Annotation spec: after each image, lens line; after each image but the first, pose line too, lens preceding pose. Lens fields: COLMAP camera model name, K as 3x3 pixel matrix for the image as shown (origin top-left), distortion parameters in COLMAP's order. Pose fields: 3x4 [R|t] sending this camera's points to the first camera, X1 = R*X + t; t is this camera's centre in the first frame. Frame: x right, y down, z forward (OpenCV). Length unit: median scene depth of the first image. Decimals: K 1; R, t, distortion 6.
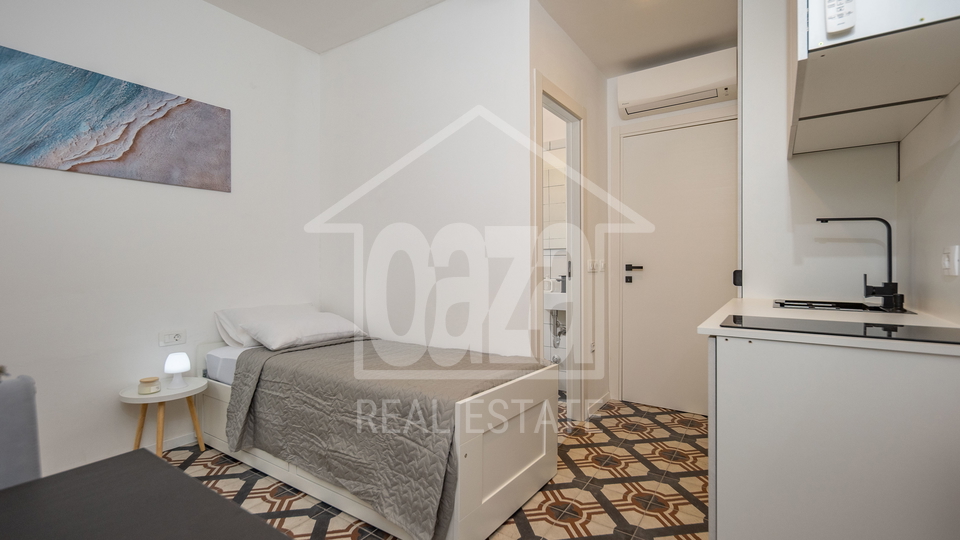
lens RADIAL K [[430.4, 0, 475.4], [0, 430.4, 261.7], [0, 0, 1]] dist [0.006801, -0.002909]
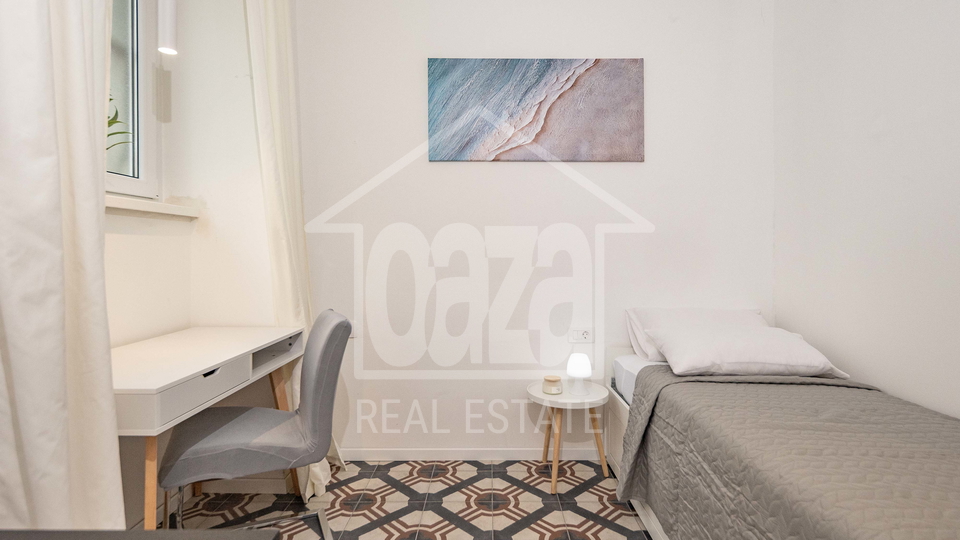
lens RADIAL K [[487.2, 0, 489.3], [0, 487.2, 249.5], [0, 0, 1]] dist [0.000334, 0.000604]
pose [[0.575483, 0.000661, -0.817813, 0.006055], [0.001833, 0.999996, 0.002099, -0.000556], [0.817811, -0.002707, 0.575480, 0.286004]]
